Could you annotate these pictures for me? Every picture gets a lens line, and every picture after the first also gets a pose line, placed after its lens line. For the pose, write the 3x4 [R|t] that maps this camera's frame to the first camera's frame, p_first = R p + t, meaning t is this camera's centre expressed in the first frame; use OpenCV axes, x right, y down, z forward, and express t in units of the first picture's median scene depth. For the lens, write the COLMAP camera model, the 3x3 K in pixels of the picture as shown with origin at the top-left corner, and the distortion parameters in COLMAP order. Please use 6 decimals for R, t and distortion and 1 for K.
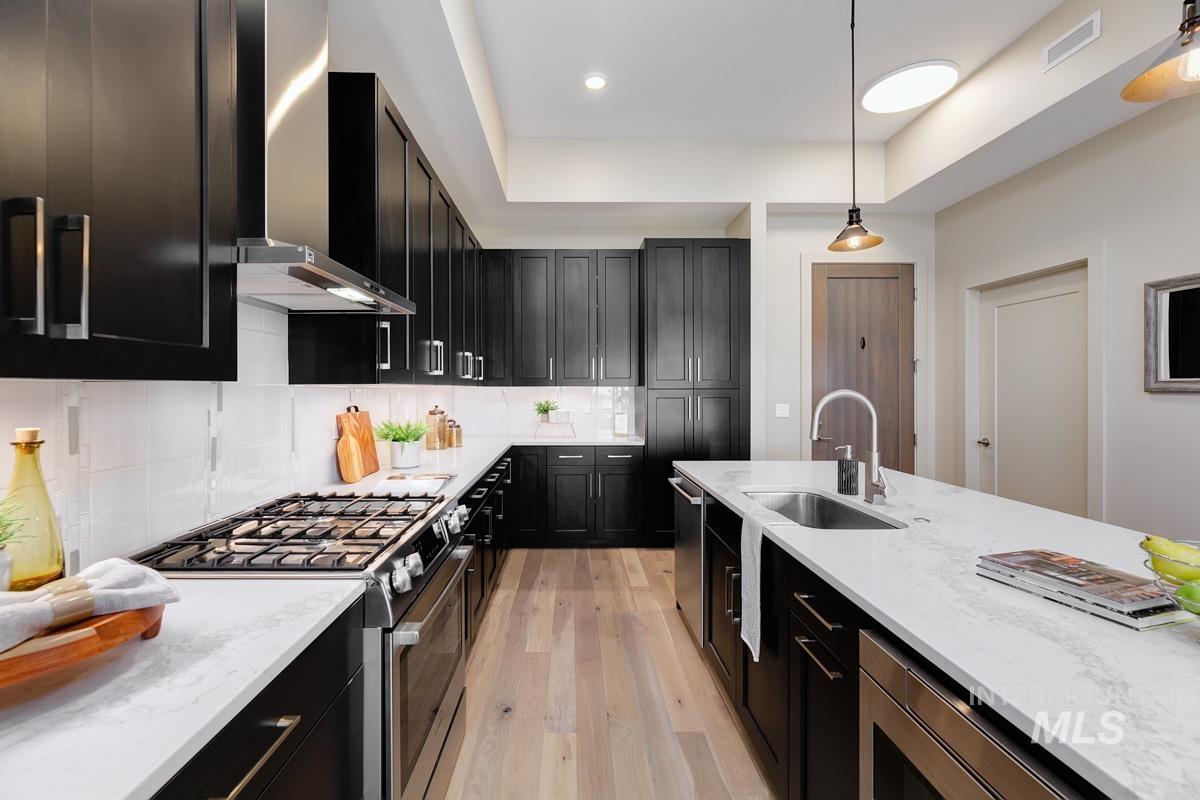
lens RADIAL K [[492.3, 0, 573.8], [0, 492.3, 388.5], [0, 0, 1]] dist [-0.000175, 0.000040]
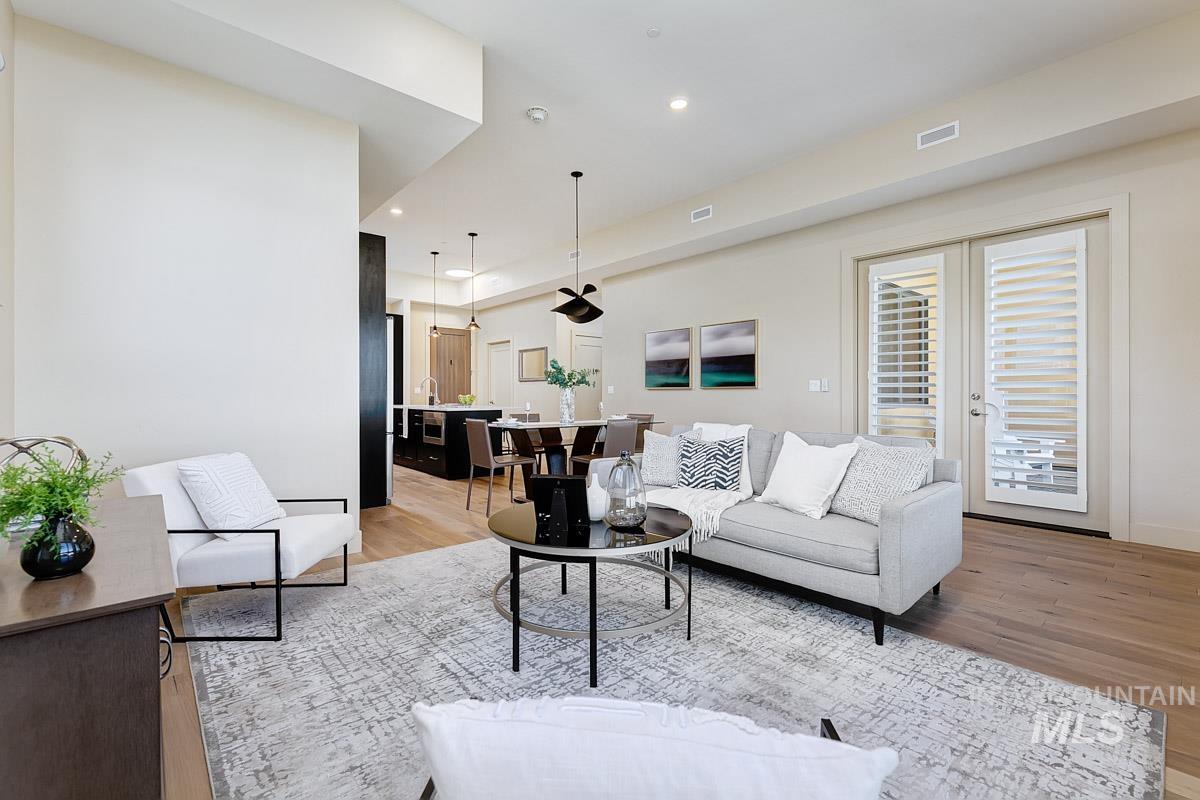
lens RADIAL K [[487.2, 0, 600.0], [0, 487.2, 400.0], [0, 0, 1]] dist [0.000574, 0.000172]
pose [[0.742438, -0.008296, 0.669863, -0.483189], [0.001845, 0.999945, 0.010338, 0.069633], [-0.669912, -0.006439, 0.742413, -1.308808]]
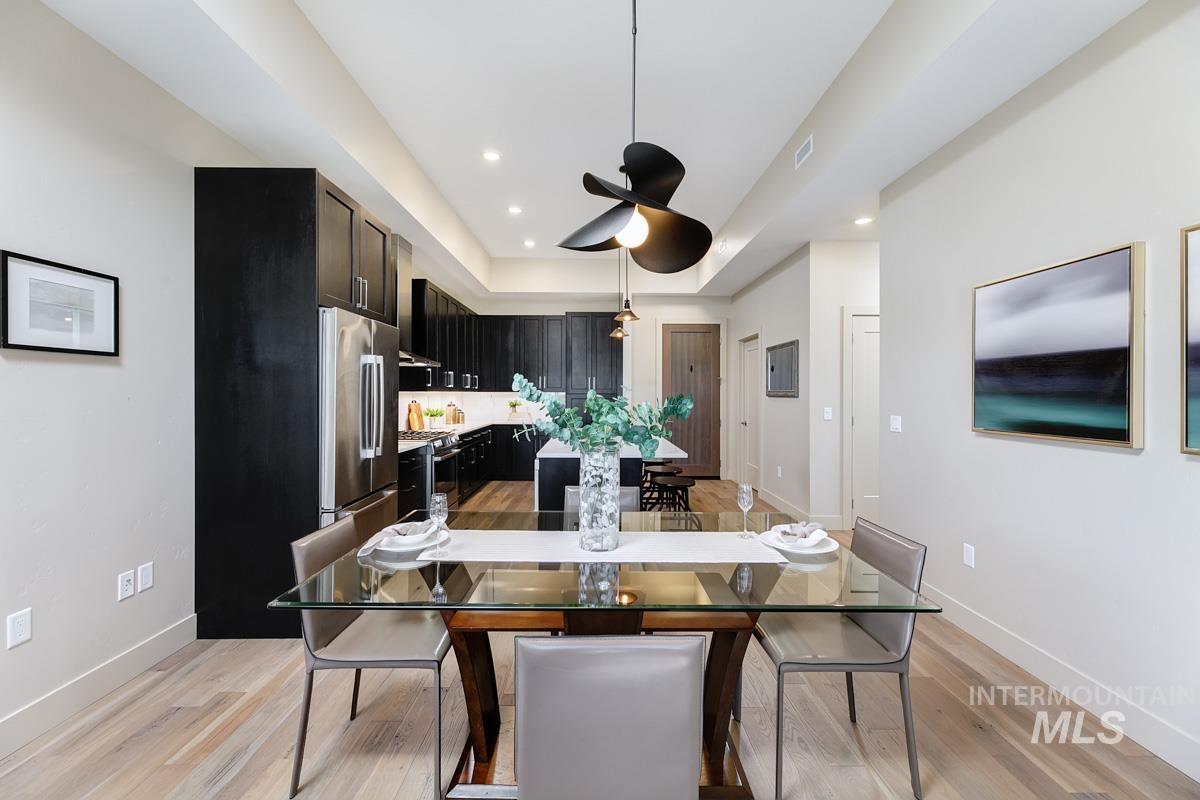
lens RADIAL K [[477.5, 0, 602.2], [0, 477.5, 393.0], [0, 0, 1]] dist [-0.008152, -0.000026]
pose [[0.999913, 0.003554, 0.012674, 0.258984], [-0.003534, 0.999992, -0.001597, 0.000082], [-0.012680, 0.001552, 0.999918, -0.790389]]
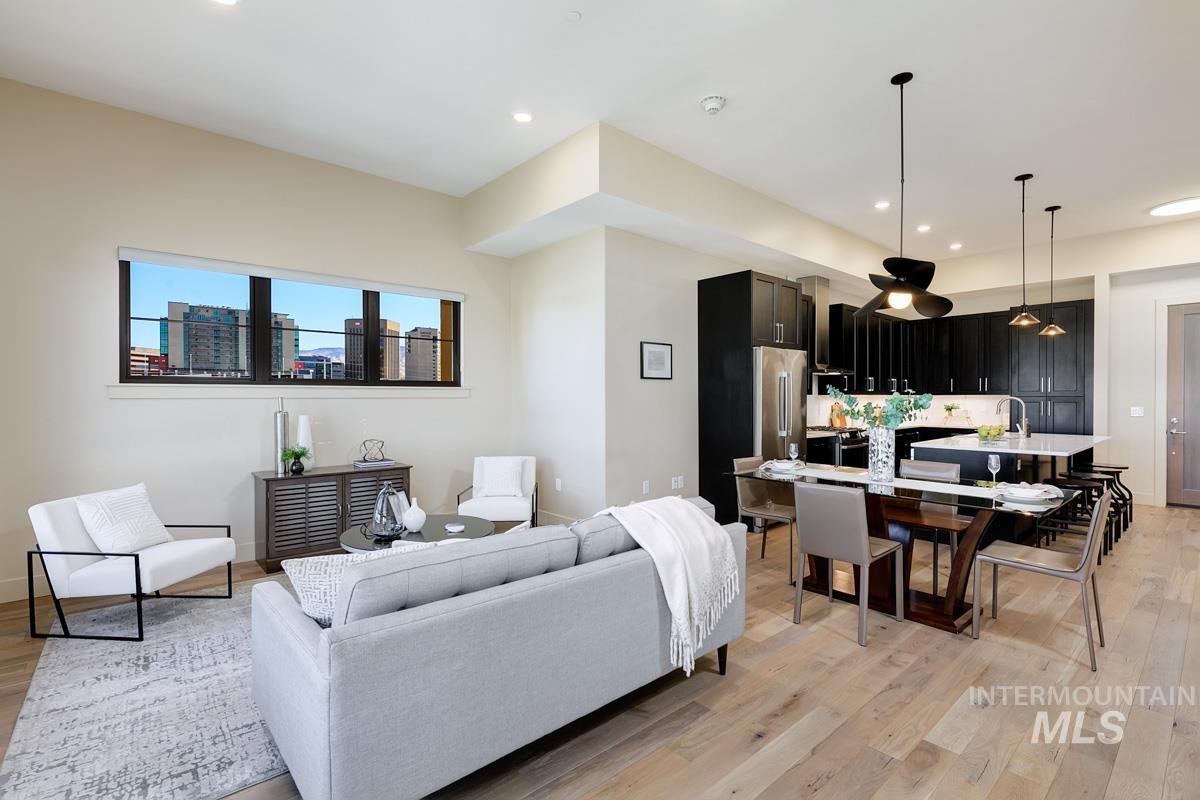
lens RADIAL K [[544.7, 0, 612.7], [0, 544.7, 394.3], [0, 0, 1]] dist [-0.001118, -0.000106]
pose [[0.670955, -0.002599, -0.741493, 0.610620], [-0.001349, 0.999988, -0.004726, 0.003506], [0.741497, 0.004171, 0.670944, -1.247199]]
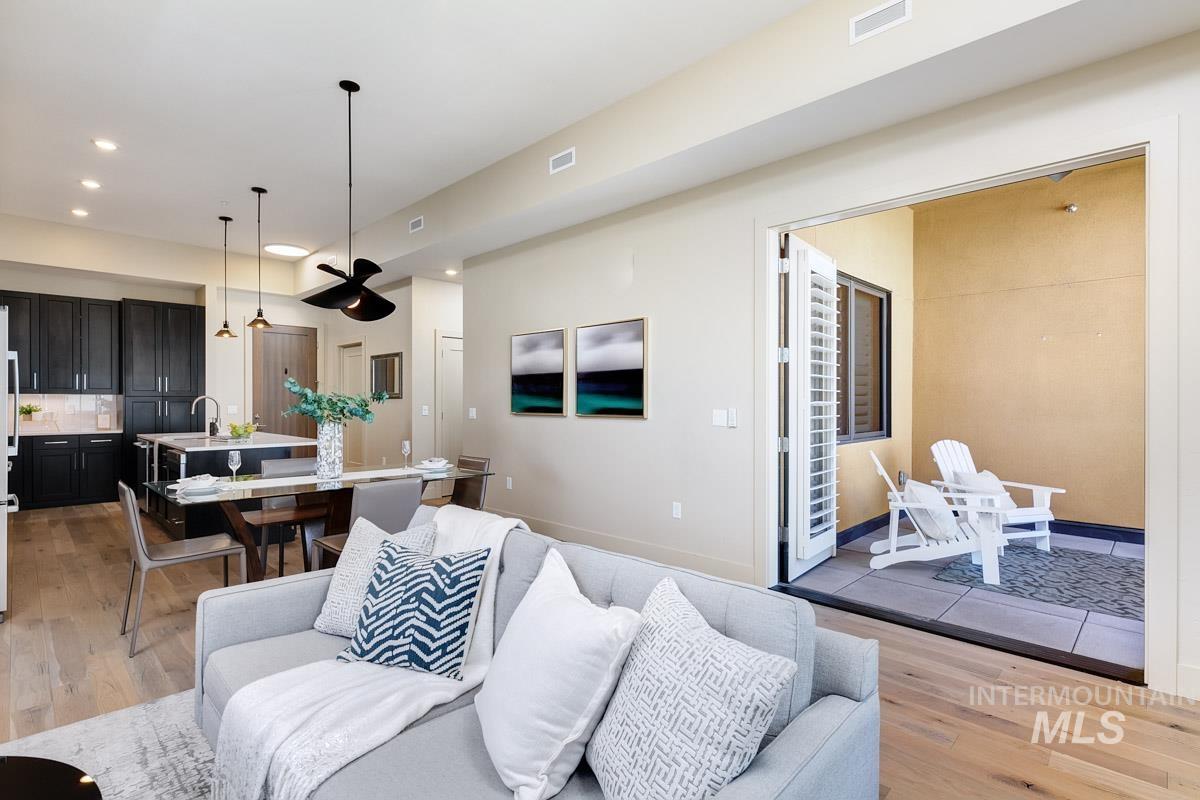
lens RADIAL K [[557.1, 0, 592.6], [0, 557.1, 404.4], [0, 0, 1]] dist [0.001970, -0.000129]
pose [[0.700447, -0.002872, 0.713699, -0.071149], [-0.000022, 0.999992, 0.004046, 0.019427], [-0.713705, -0.002850, 0.700441, -1.262602]]
